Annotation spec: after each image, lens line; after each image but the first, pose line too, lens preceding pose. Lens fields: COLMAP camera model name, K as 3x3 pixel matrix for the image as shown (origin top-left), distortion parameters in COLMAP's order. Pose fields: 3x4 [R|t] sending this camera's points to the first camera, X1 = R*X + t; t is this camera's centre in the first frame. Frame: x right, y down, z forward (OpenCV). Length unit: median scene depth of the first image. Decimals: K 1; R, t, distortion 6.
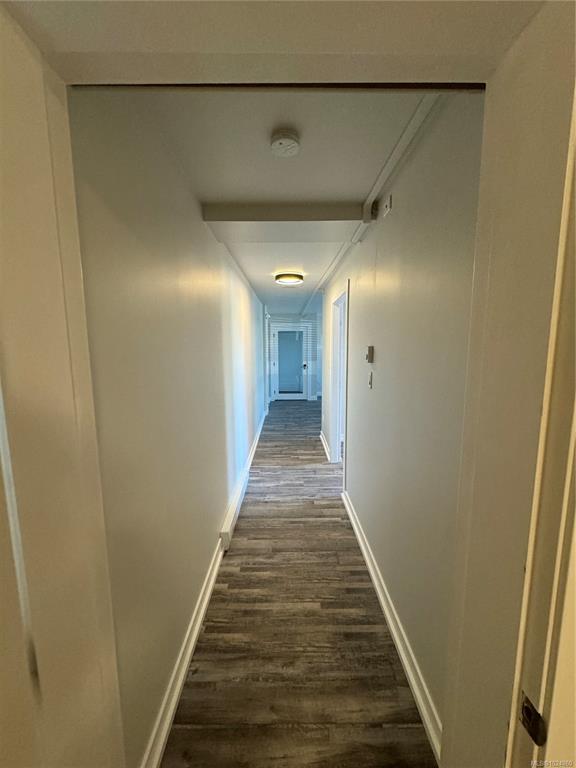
lens RADIAL K [[307.3, 0, 286.9], [0, 307.3, 382.6], [0, 0, 1]] dist [-0.000987, 0.000215]
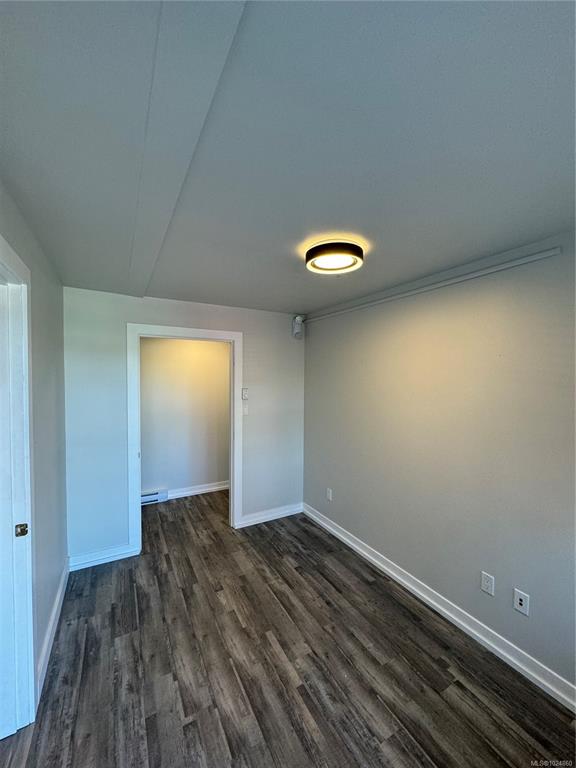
lens RADIAL K [[307.3, 0, 287.1], [0, 307.3, 382.9], [0, 0, 1]] dist [-0.000987, 0.000215]
pose [[0.479154, 0.005160, -0.877716, 0.978467], [-0.120653, 0.990877, -0.060041, -0.075783], [0.869399, 0.134667, 0.475405, 0.752528]]
